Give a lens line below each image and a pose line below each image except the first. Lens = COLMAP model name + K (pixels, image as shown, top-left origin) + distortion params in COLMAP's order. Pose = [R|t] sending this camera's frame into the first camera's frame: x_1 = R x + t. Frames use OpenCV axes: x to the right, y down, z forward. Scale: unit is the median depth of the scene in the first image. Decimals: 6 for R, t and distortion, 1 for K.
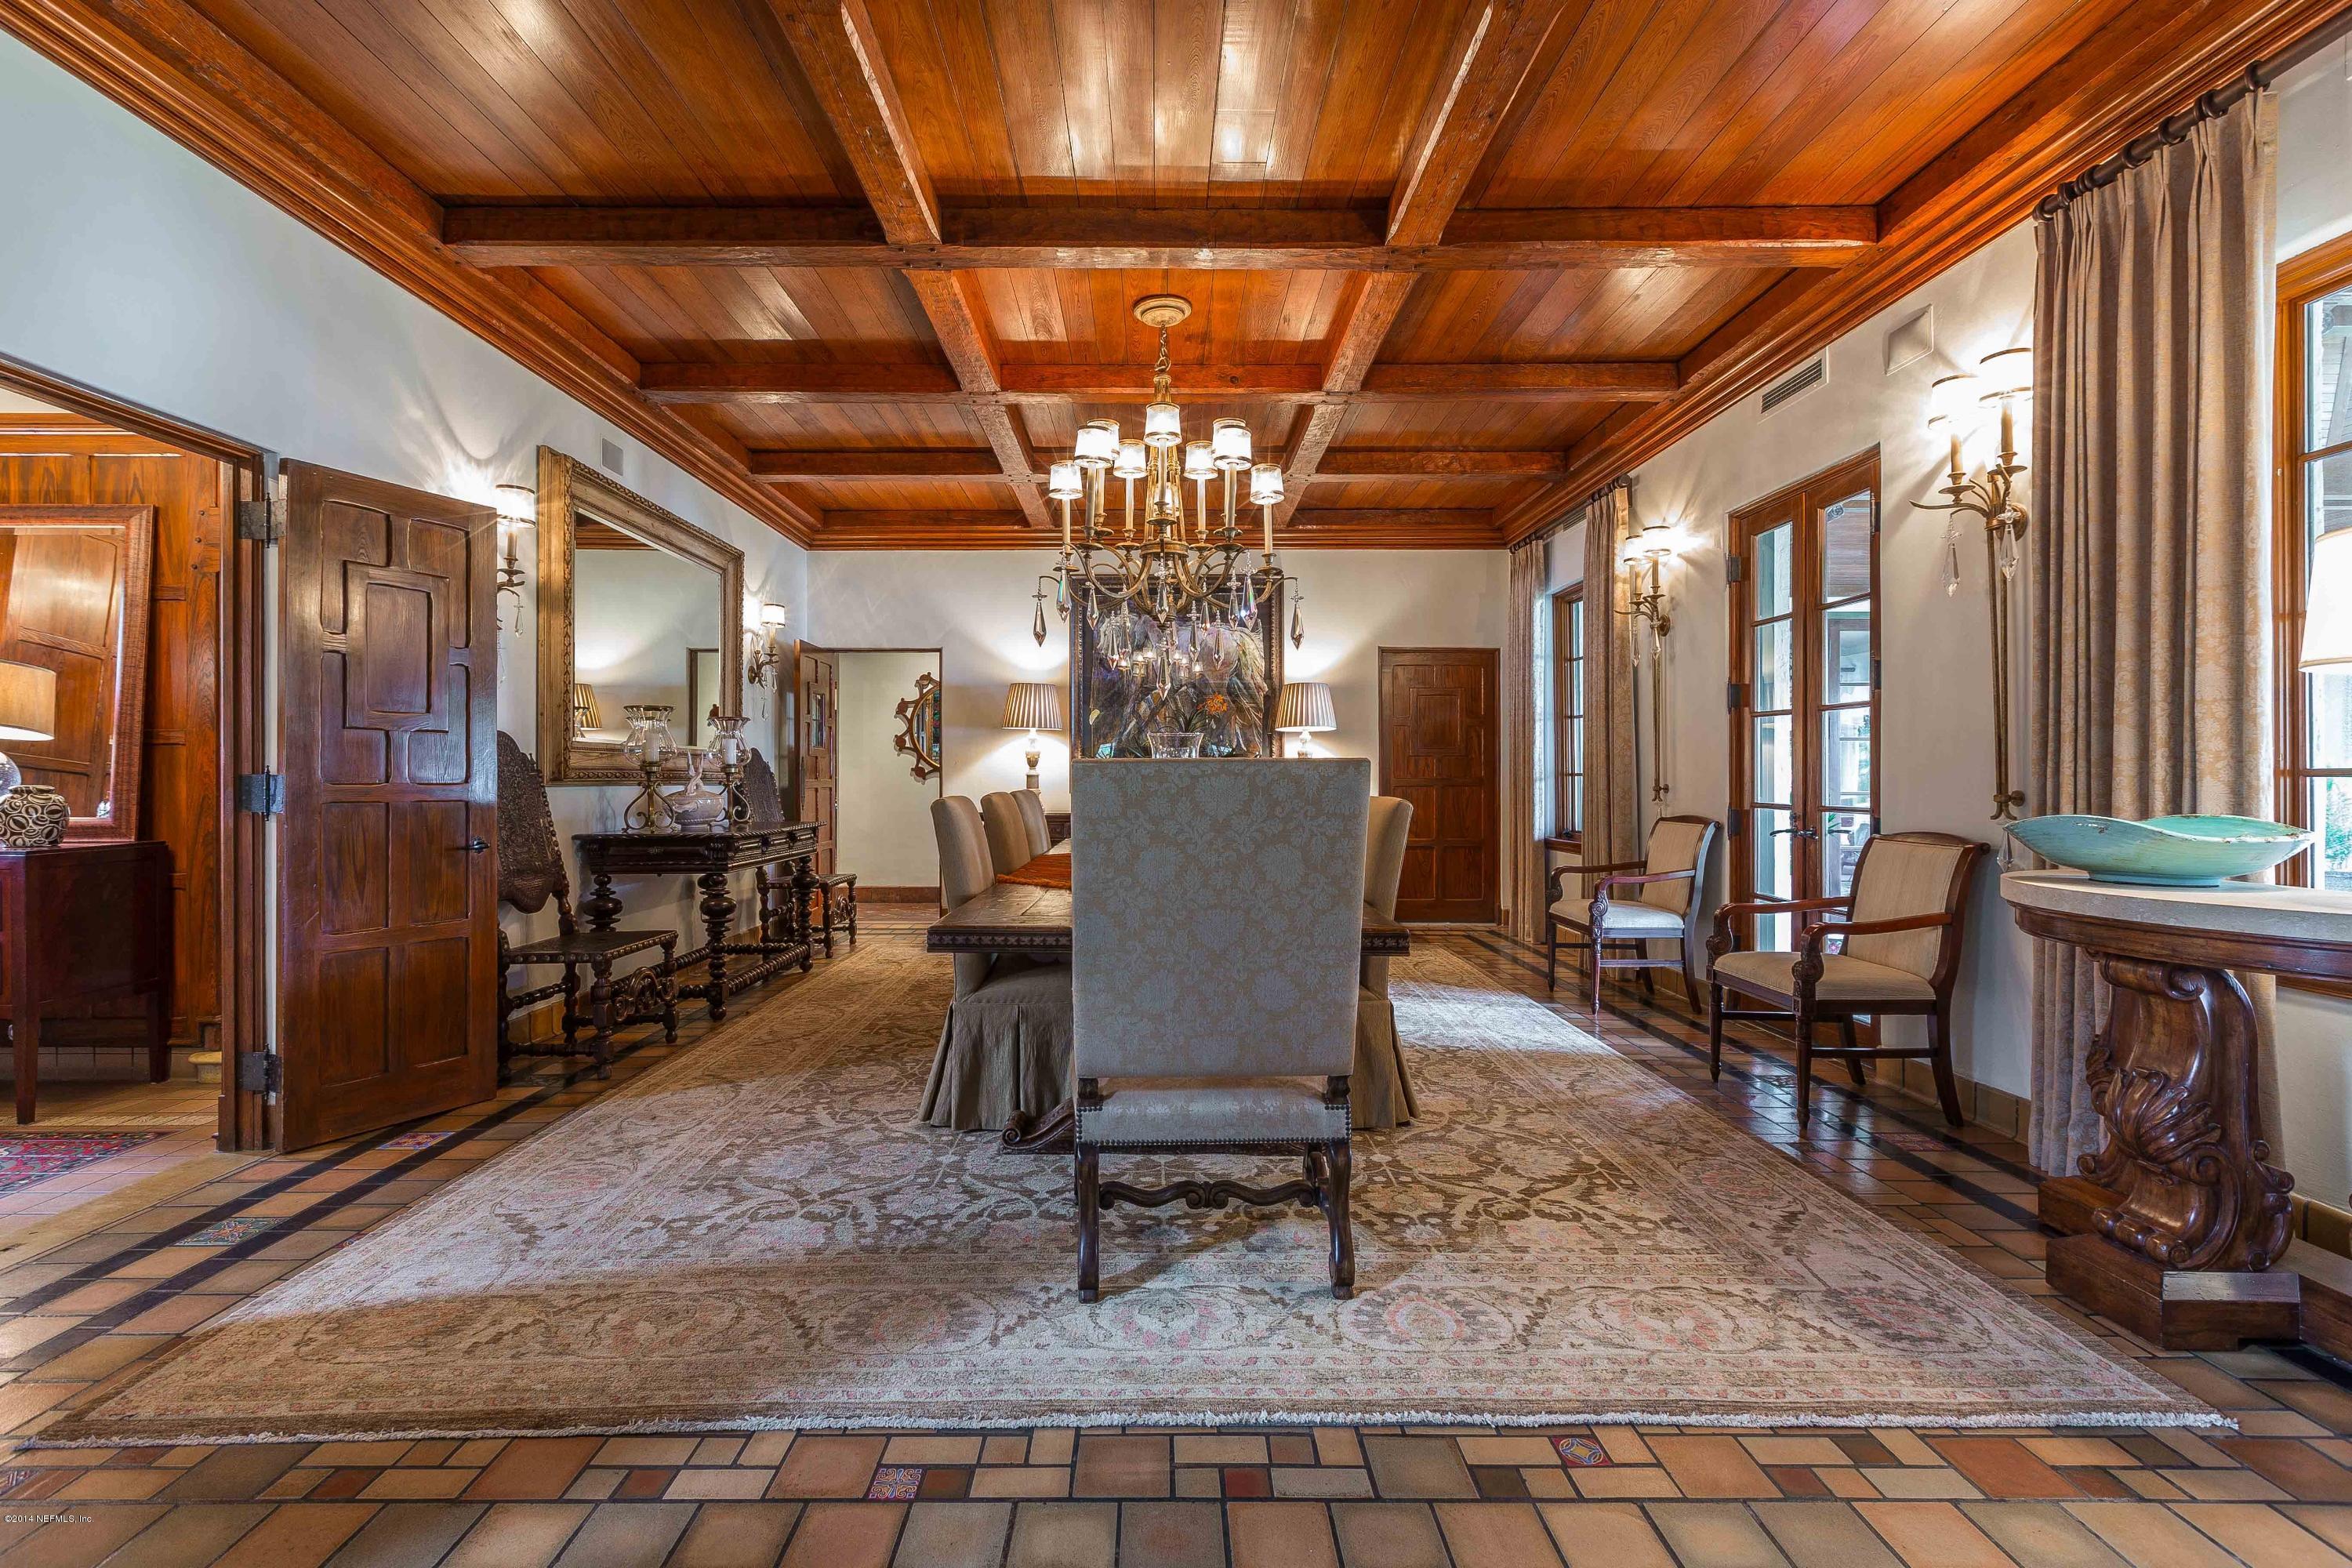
lens RADIAL K [[1046.5, 0, 1162.9], [0, 1046.5, 762.9], [0, 0, 1]] dist [0.013044, 0.000180]
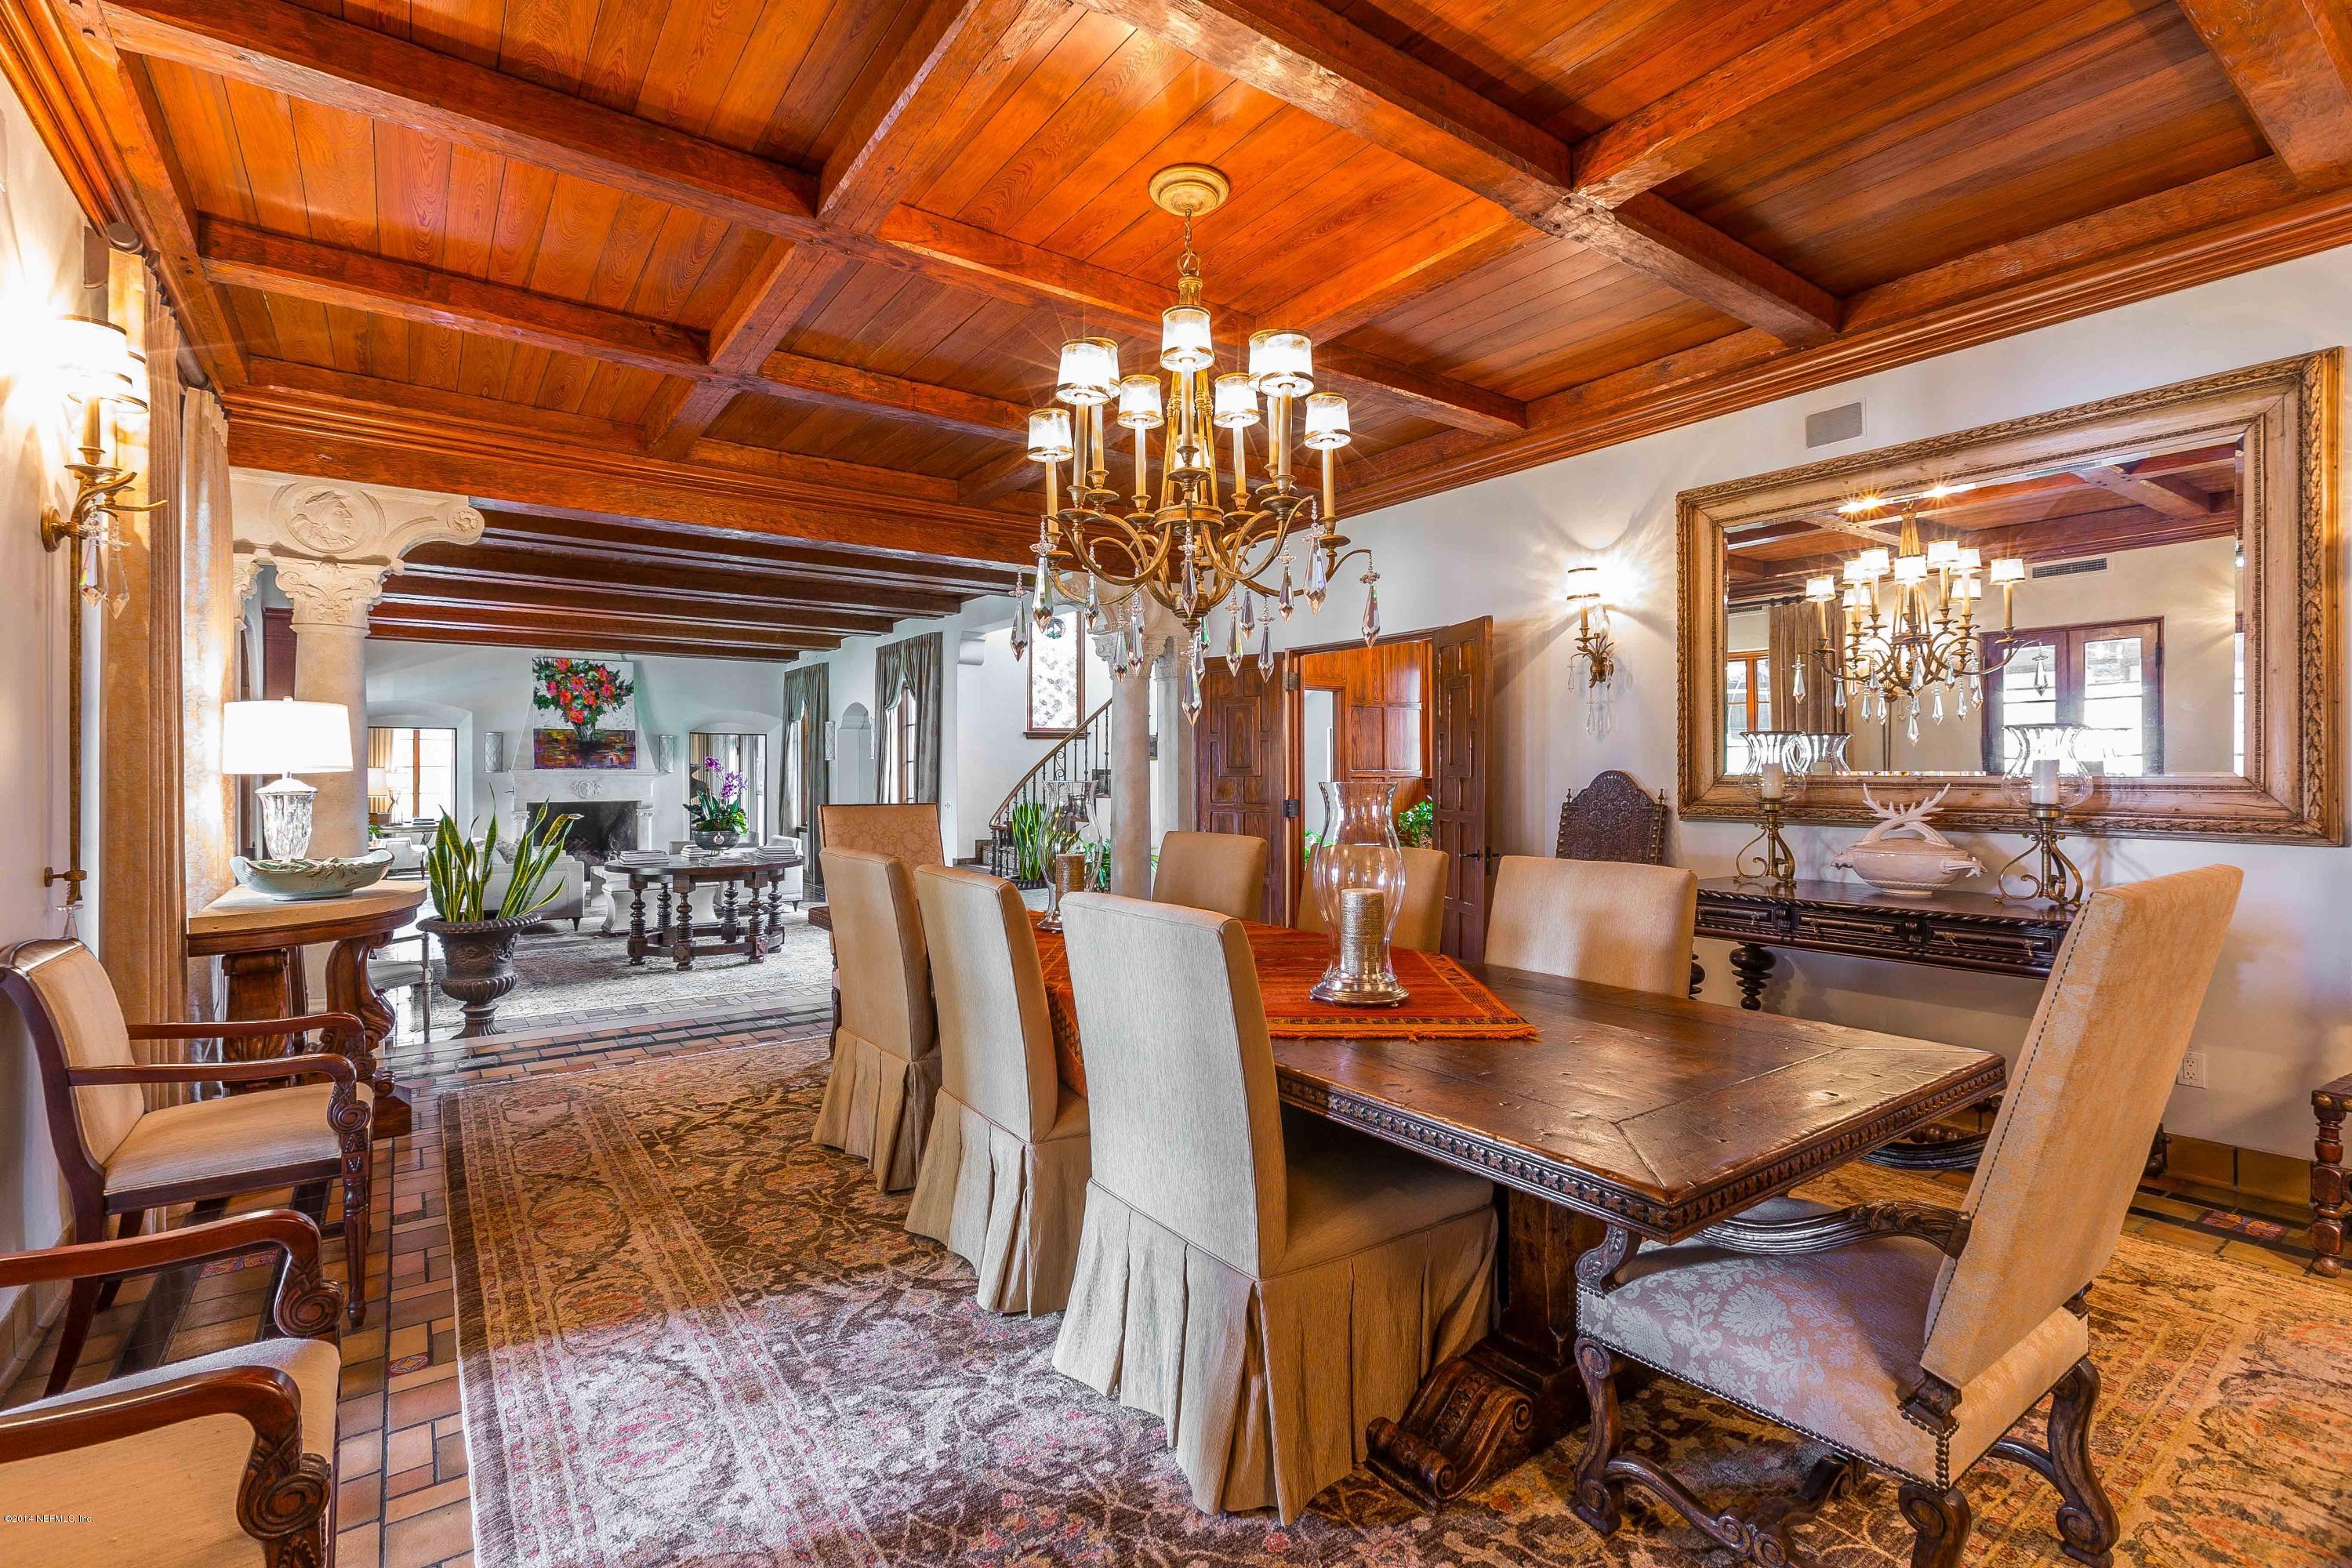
lens RADIAL K [[1054.4, 0, 1176.7], [0, 1054.4, 776.5], [0, 0, 1]] dist [-0.000326, 0.000202]
pose [[-0.810018, 0.004630, -0.586387, 0.450917], [0.010298, 0.999927, -0.006331, -0.021197], [0.586314, -0.011167, -0.810007, 1.645340]]
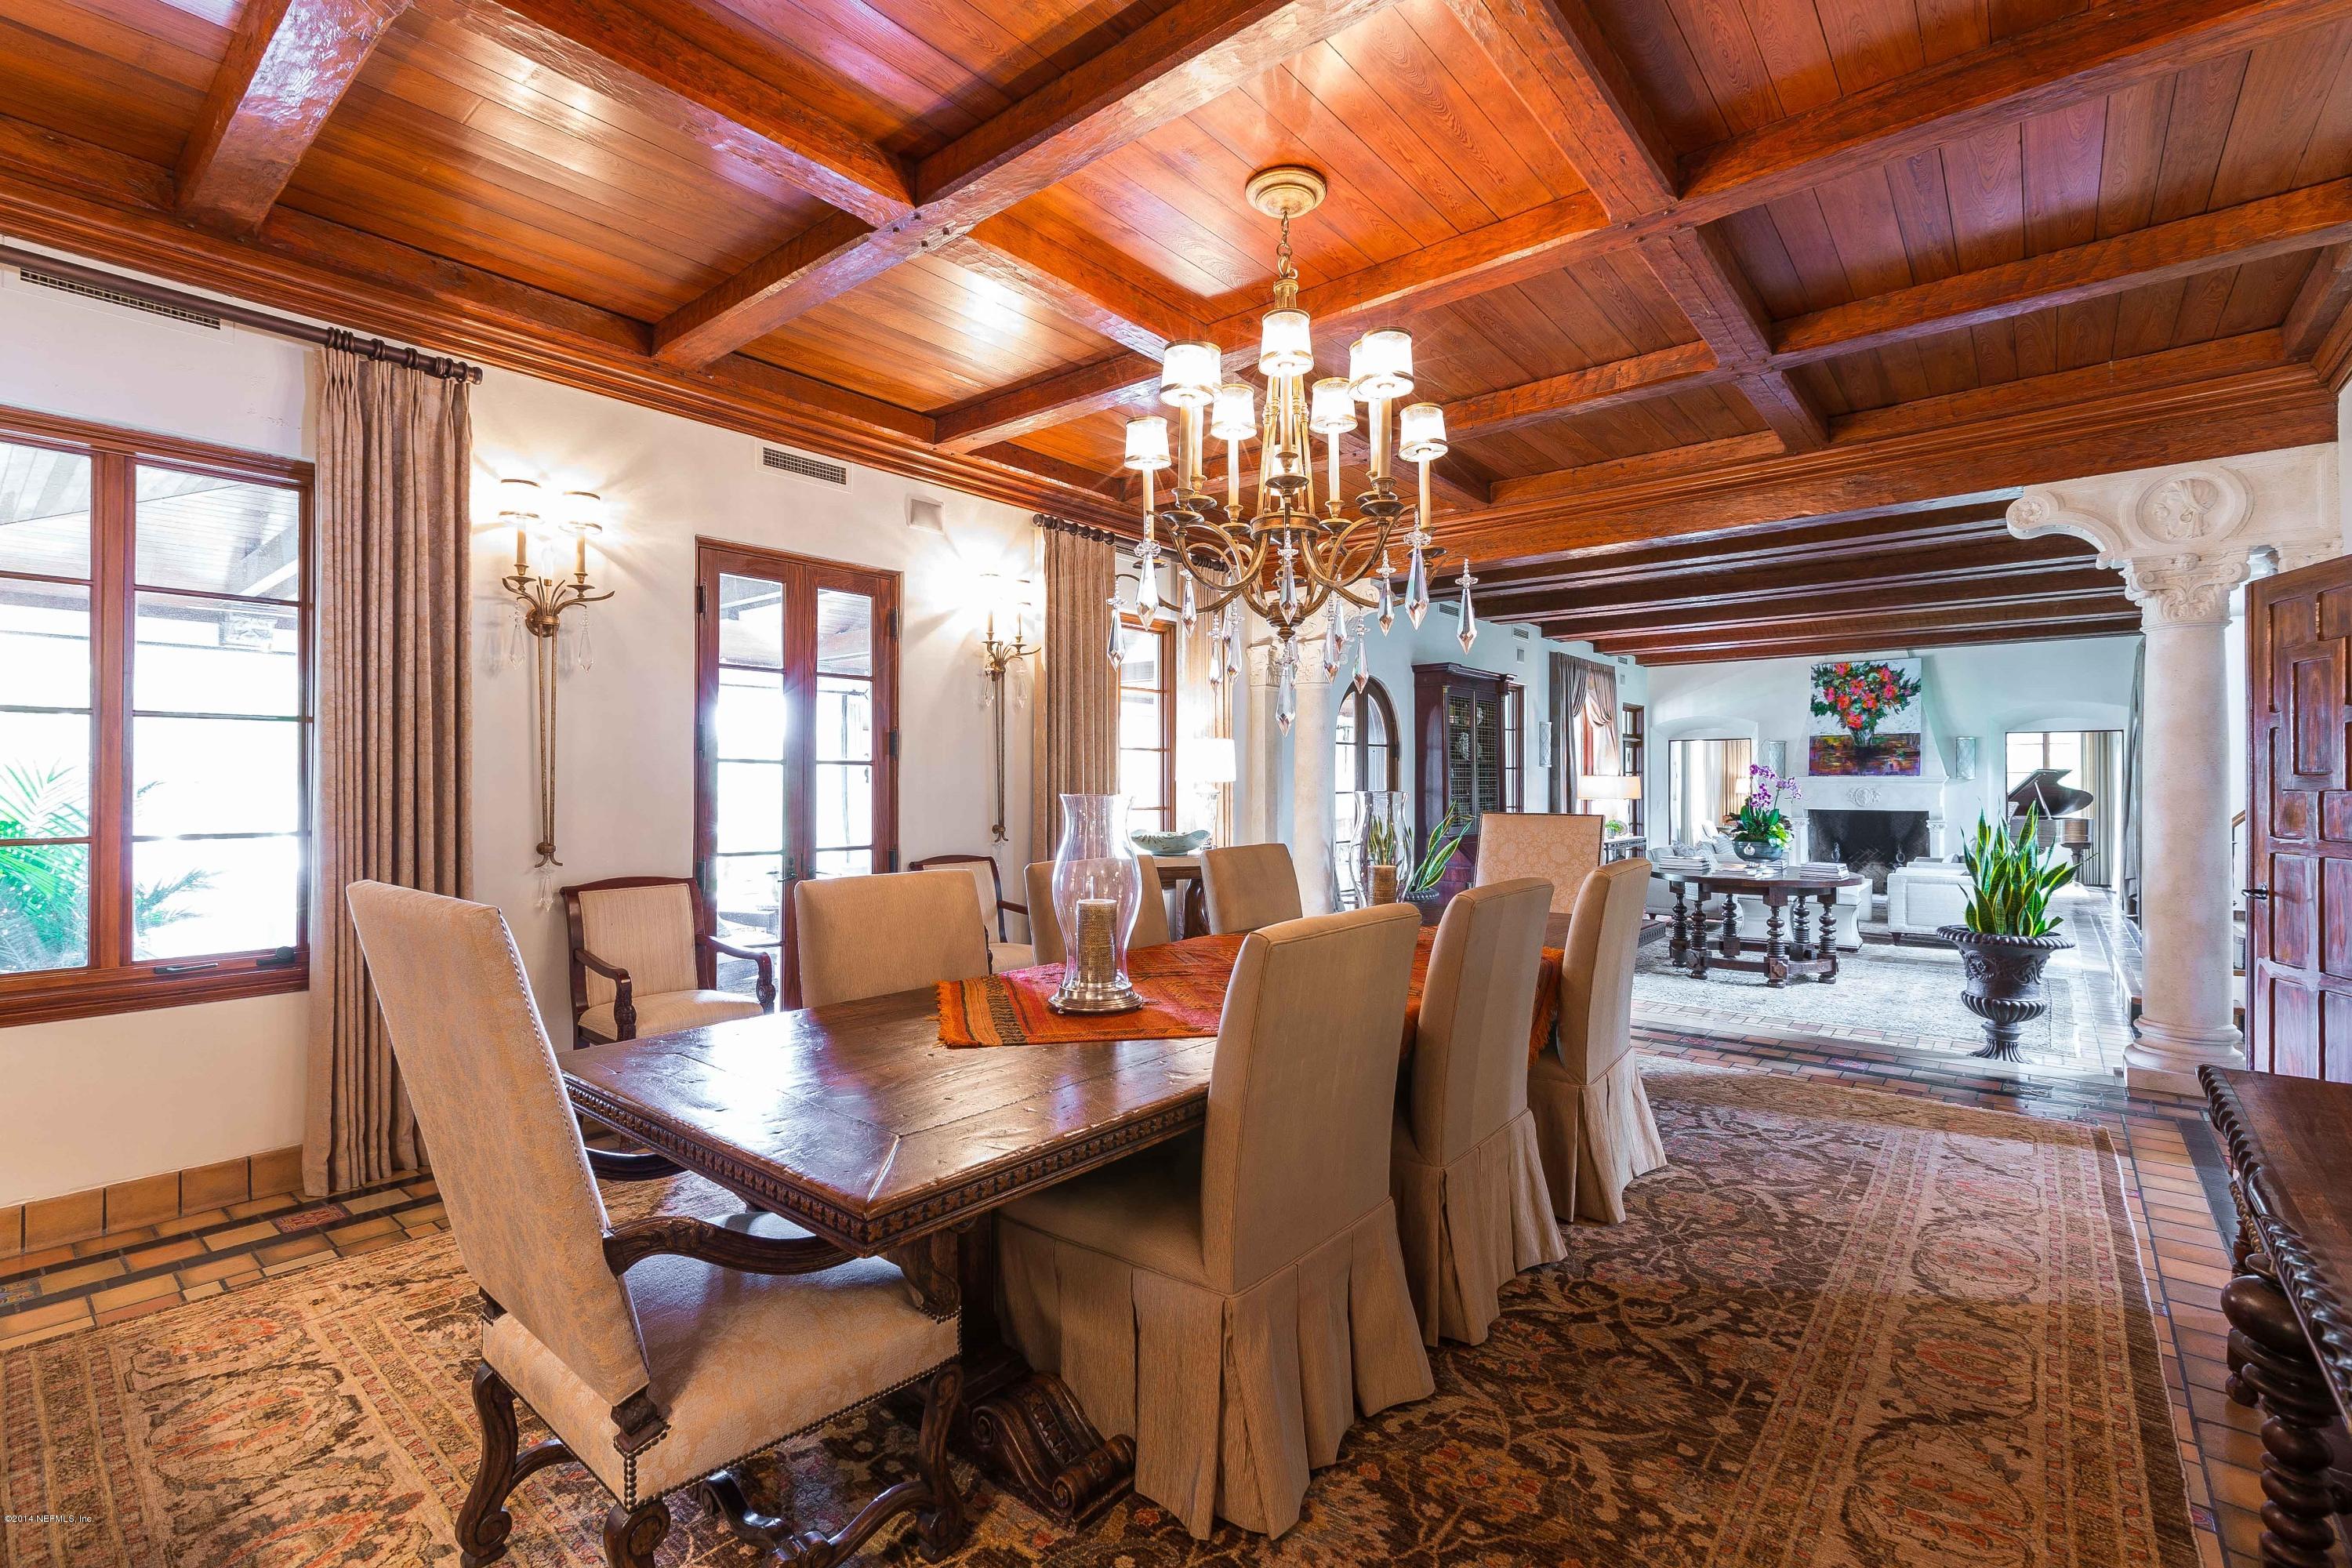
lens RADIAL K [[1054.4, 0, 1176.7], [0, 1054.4, 776.5], [0, 0, 1]] dist [-0.000326, 0.000202]
pose [[-0.767322, 0.003627, 0.641251, -0.415771], [-0.006586, 0.999887, -0.013535, -0.024318], [-0.641228, -0.014609, -0.767212, 1.655137]]
